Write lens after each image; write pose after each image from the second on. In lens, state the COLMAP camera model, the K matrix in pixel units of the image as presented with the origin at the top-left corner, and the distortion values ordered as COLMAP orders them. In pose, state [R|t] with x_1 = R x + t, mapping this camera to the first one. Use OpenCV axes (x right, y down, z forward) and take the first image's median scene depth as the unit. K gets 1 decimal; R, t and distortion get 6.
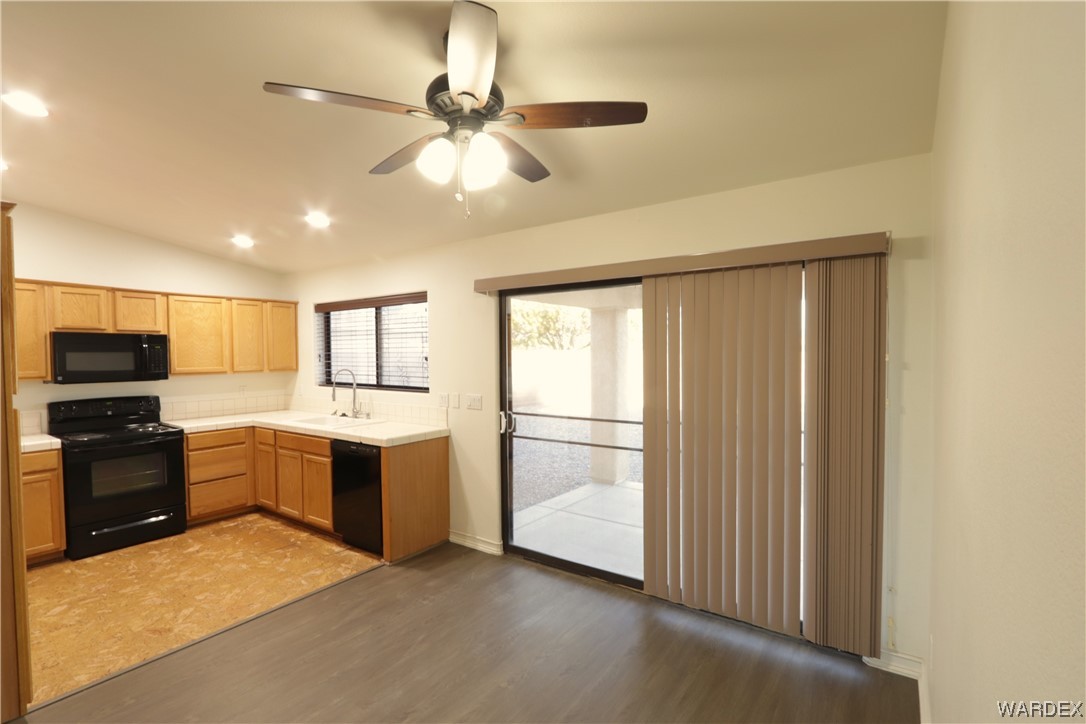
lens RADIAL K [[504.5, 0, 547.9], [0, 504.5, 366.3], [0, 0, 1]] dist [-0.015830, -0.000280]
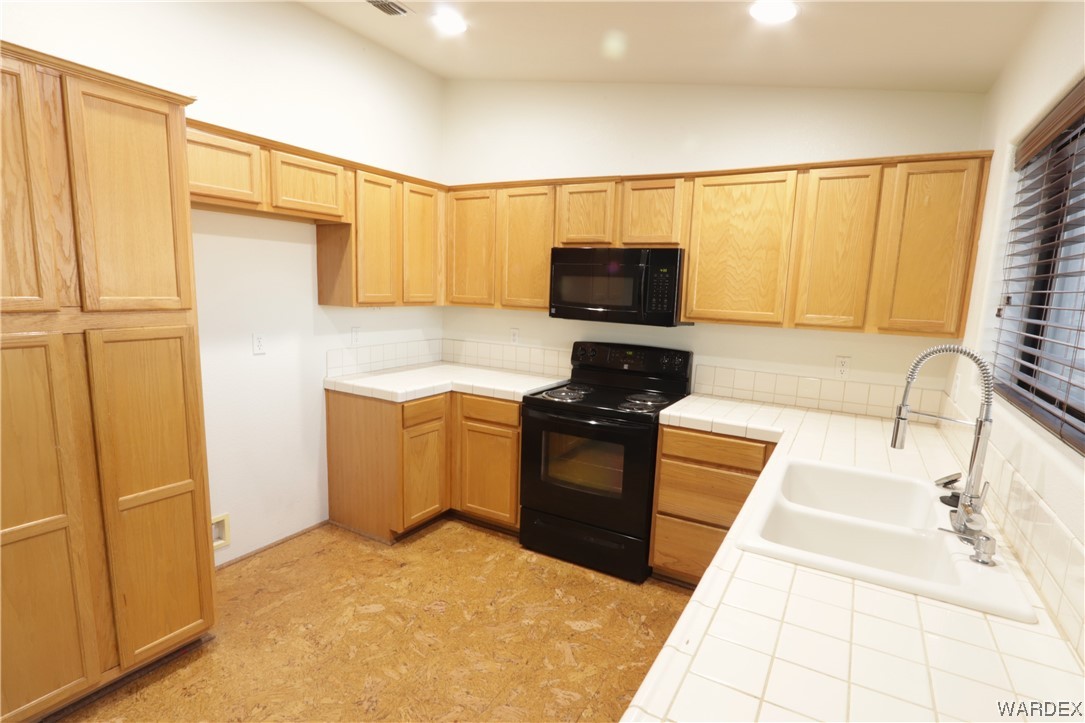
lens RADIAL K [[537.1, 0, 548.1], [0, 537.1, 373.3], [0, 0, 1]] dist [-0.018319, -0.000186]
pose [[0.091122, 0.167668, -0.981623, -0.149400], [-0.066052, 0.984571, 0.162040, -0.011962], [0.993647, 0.050073, 0.100791, 0.807704]]
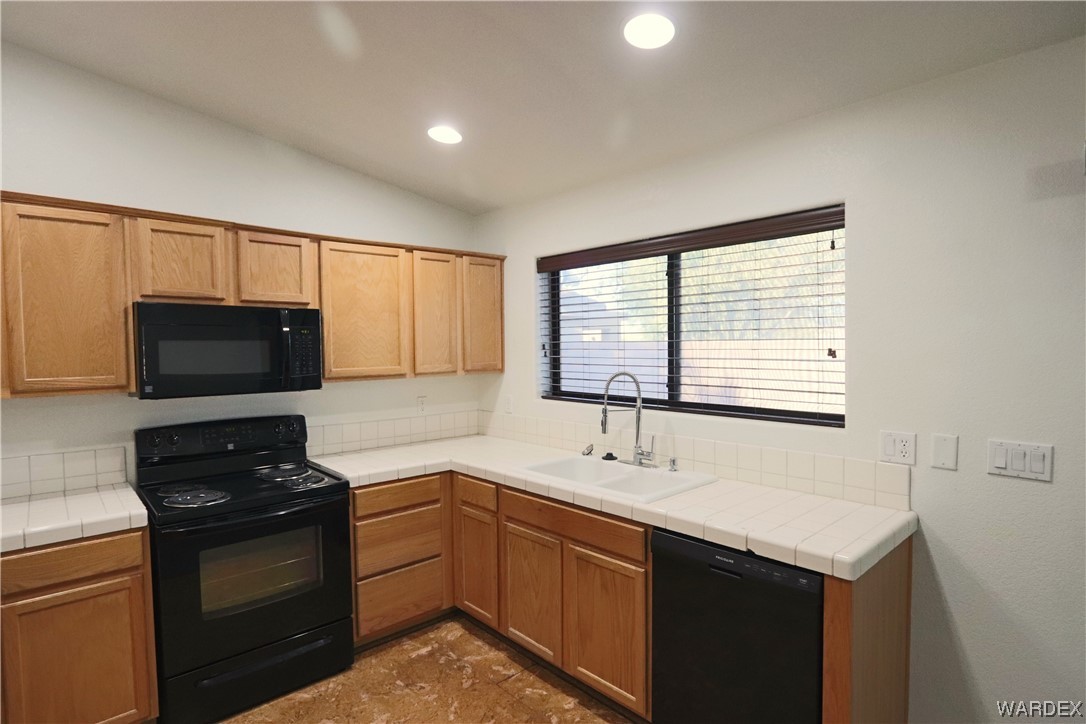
lens RADIAL K [[562.0, 0, 544.8], [0, 562.0, 365.9], [0, 0, 1]] dist [-0.016074, -0.002482]
pose [[0.977157, 0.005350, -0.212451, -0.385783], [-0.002738, 0.999917, 0.012588, -0.008409], [0.212501, -0.011719, 0.977091, 0.444285]]
